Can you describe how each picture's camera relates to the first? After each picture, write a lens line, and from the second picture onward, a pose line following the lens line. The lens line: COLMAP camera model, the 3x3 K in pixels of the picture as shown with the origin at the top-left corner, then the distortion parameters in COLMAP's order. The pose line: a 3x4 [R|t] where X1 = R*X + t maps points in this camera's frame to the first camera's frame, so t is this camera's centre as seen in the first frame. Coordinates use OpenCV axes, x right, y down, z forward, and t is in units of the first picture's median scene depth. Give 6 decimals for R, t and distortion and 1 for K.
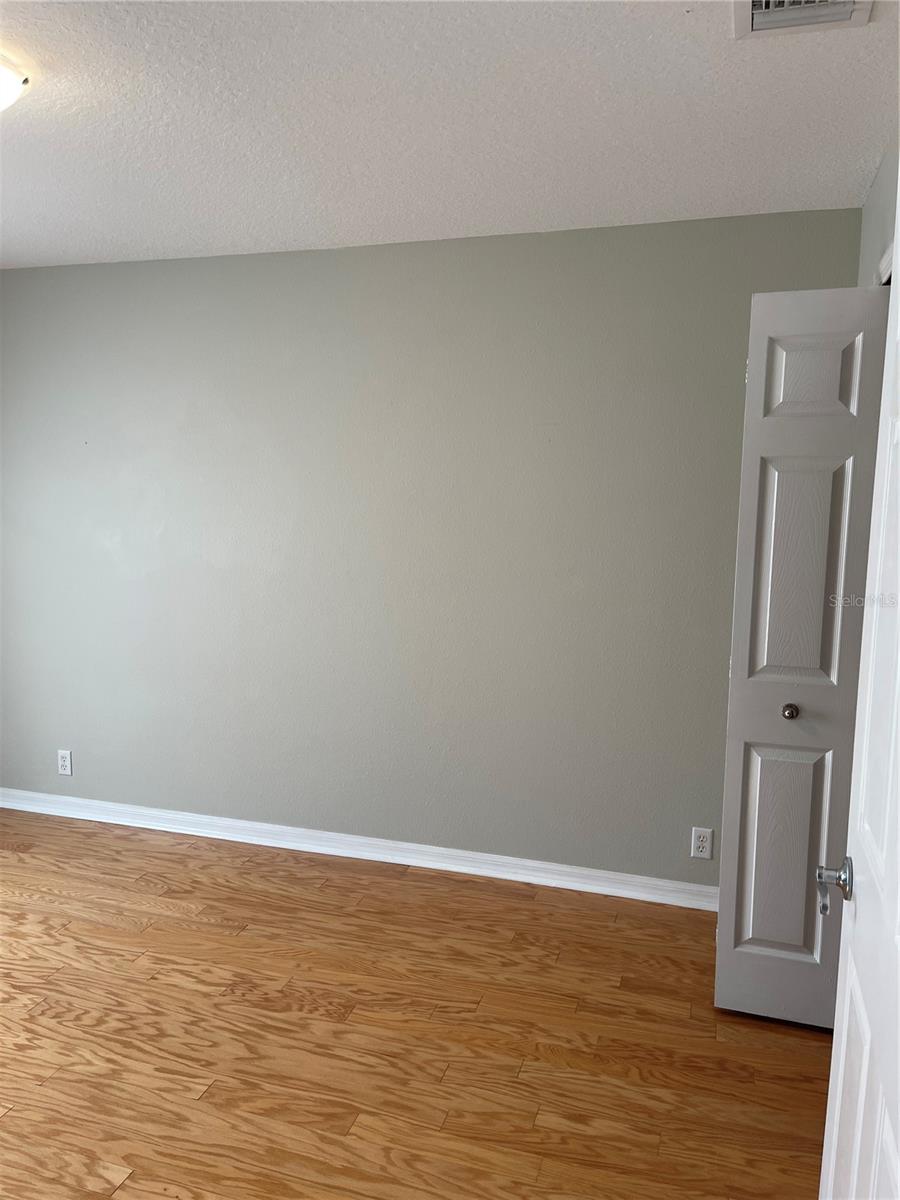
lens RADIAL K [[895.9, 0, 451.2], [0, 895.9, 599.8], [0, 0, 1]] dist [0.045185, -0.063770]
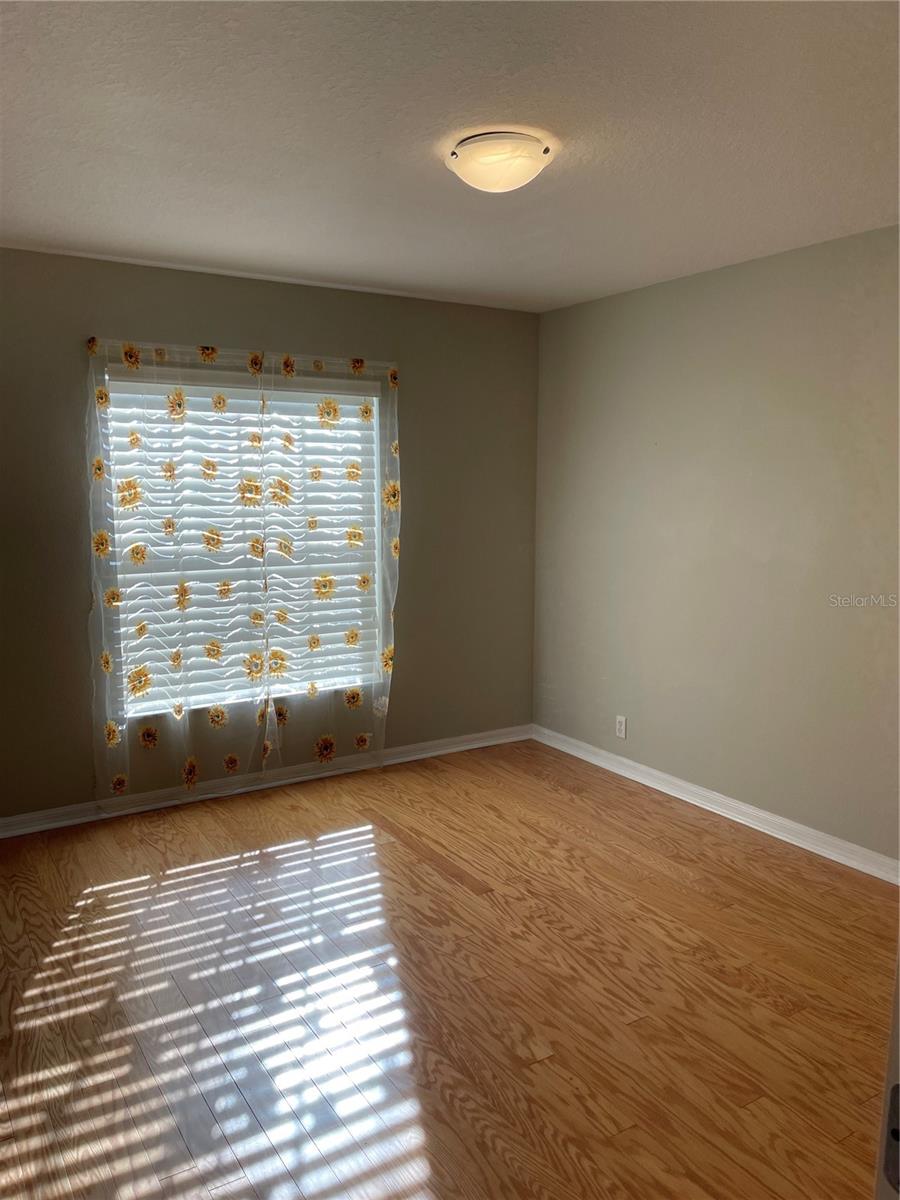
lens RADIAL K [[895.9, 0, 441.5], [0, 895.9, 597.7], [0, 0, 1]] dist [0.045185, -0.063770]
pose [[0.760636, 0.075061, -0.644825, 0.185415], [-0.074816, 0.996810, 0.027781, 0.008450], [0.644854, 0.027112, 0.763825, -0.016194]]
